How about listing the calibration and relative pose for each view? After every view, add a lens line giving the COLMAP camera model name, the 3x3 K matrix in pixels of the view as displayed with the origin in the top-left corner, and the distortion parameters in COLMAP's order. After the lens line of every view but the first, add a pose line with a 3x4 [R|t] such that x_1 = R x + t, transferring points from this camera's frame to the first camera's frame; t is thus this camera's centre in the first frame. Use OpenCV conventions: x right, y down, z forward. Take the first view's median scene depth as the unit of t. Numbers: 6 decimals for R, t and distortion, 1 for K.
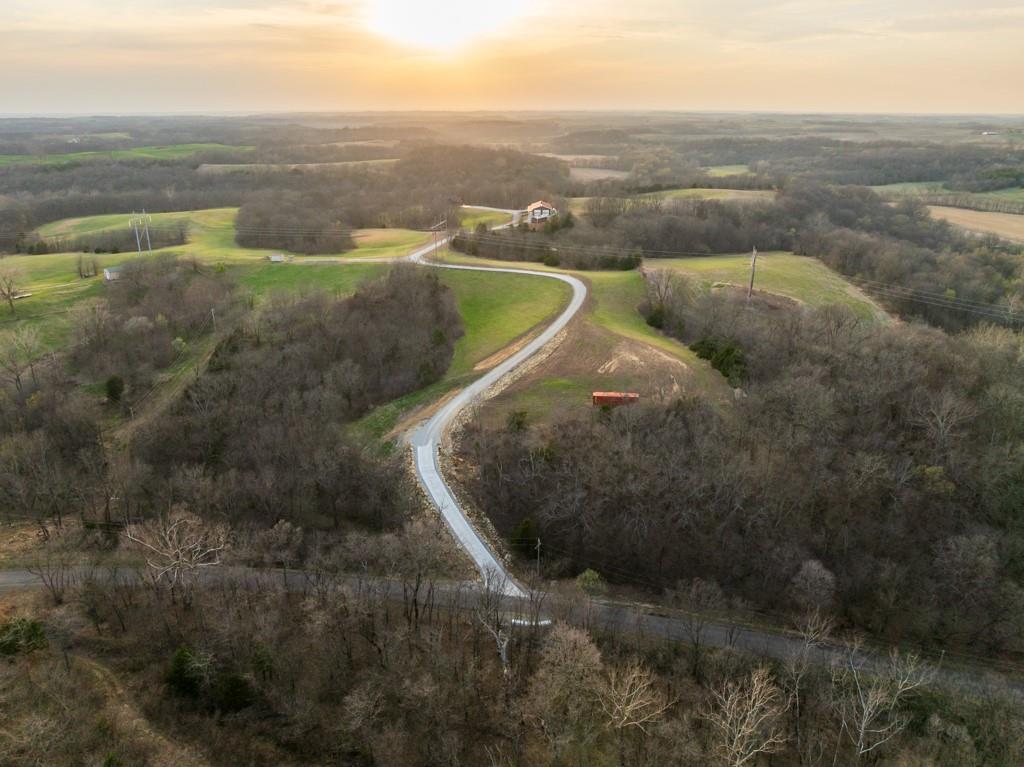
lens RADIAL K [[720.4, 0, 517.0], [0, 720.4, 374.4], [0, 0, 1]] dist [-0.043021, 0.012181]
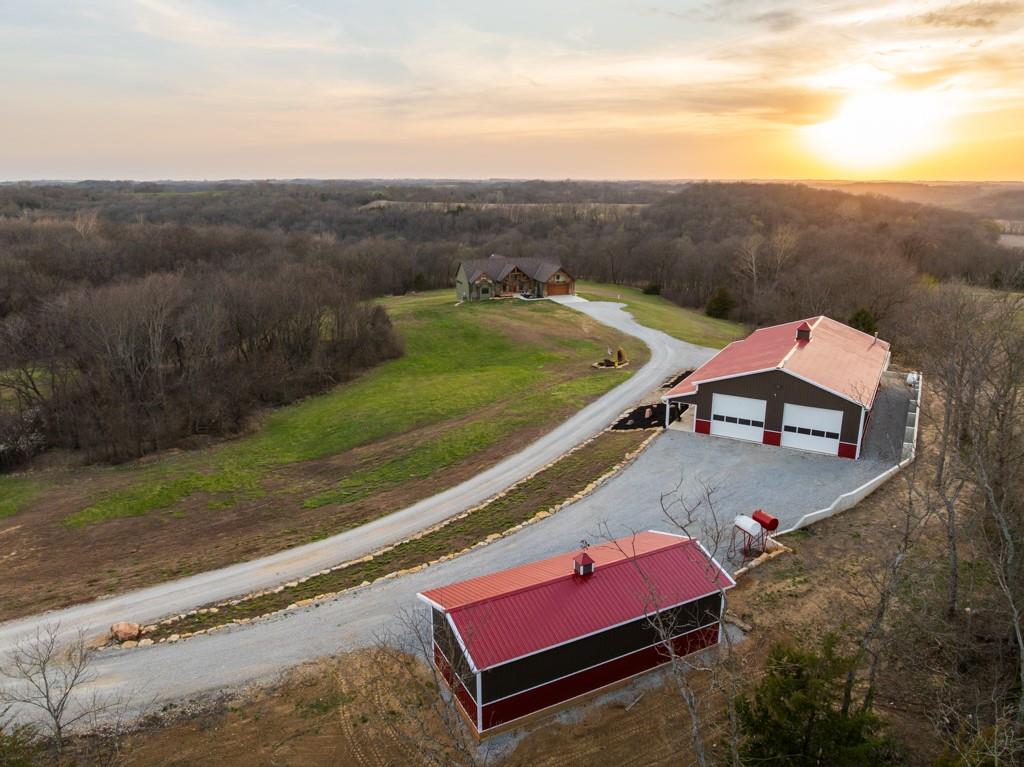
lens RADIAL K [[720.4, 0, 506.8], [0, 720.4, 384.3], [0, 0, 1]] dist [-0.043021, 0.012181]
pose [[0.867784, 0.135204, -0.478195, 0.124465], [-0.170979, 0.984760, -0.031849, -0.539747], [0.466601, 0.109400, 0.877676, 2.136700]]
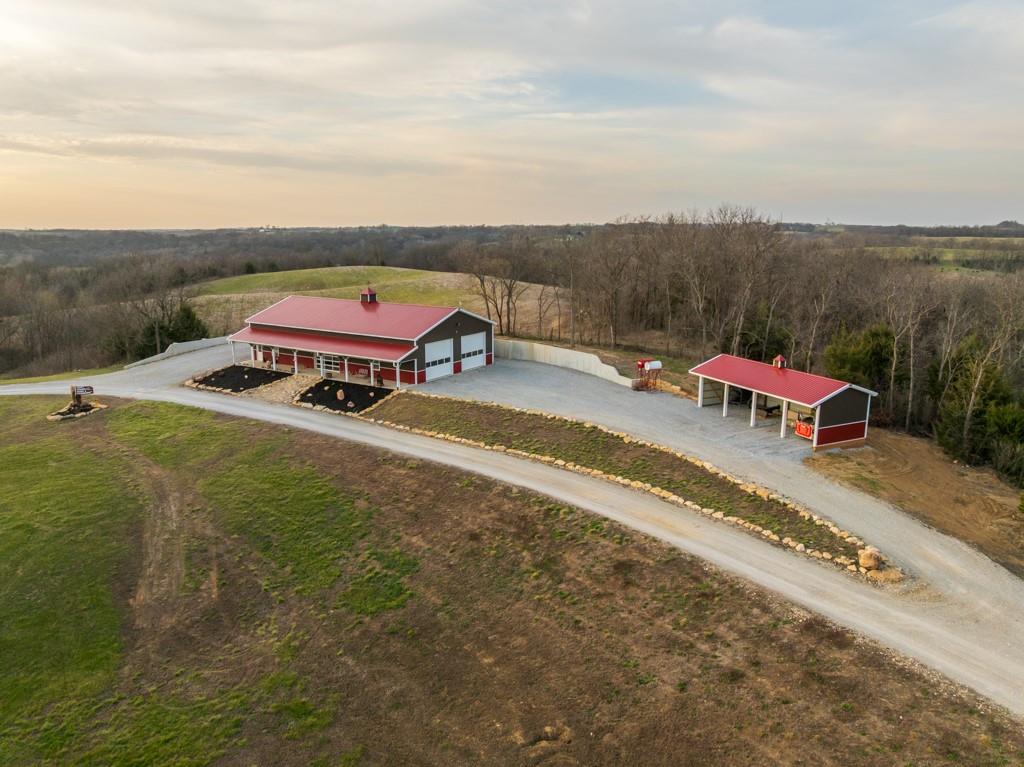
lens RADIAL K [[720.4, 0, 506.2], [0, 720.4, 384.3], [0, 0, 1]] dist [-0.043021, 0.012181]
pose [[0.528666, -0.172861, 0.831042, -0.196024], [0.290535, 0.956759, 0.014187, -0.535723], [-0.797560, 0.233947, 0.556028, 2.215680]]
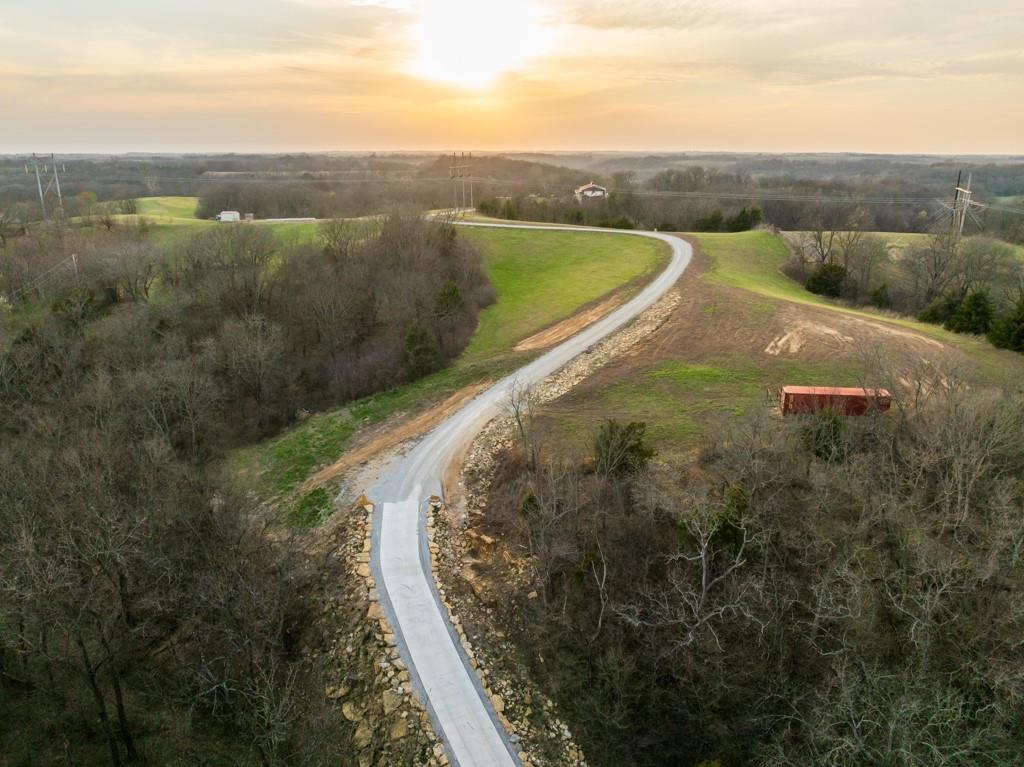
lens RADIAL K [[720.4, 0, 511.0], [0, 720.4, 392.7], [0, 0, 1]] dist [-0.043021, 0.012181]
pose [[0.998889, 0.012010, -0.045566, -0.040600], [-0.013407, 0.999446, -0.030478, 0.042064], [0.045175, 0.031056, 0.998496, 0.511564]]
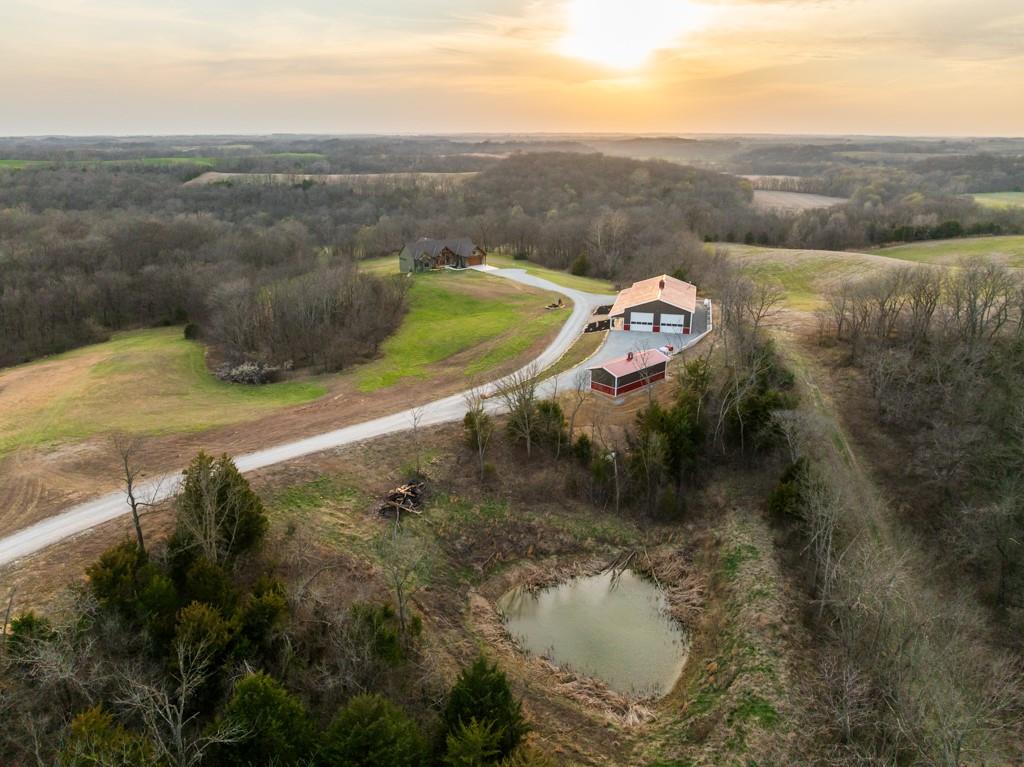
lens RADIAL K [[720.4, 0, 495.0], [0, 720.4, 389.3], [0, 0, 1]] dist [-0.043021, 0.012181]
pose [[0.966488, 0.083031, -0.242912, 0.105878], [-0.085642, 0.996326, -0.000191, -0.477798], [0.242004, 0.020988, 0.970048, 1.753754]]
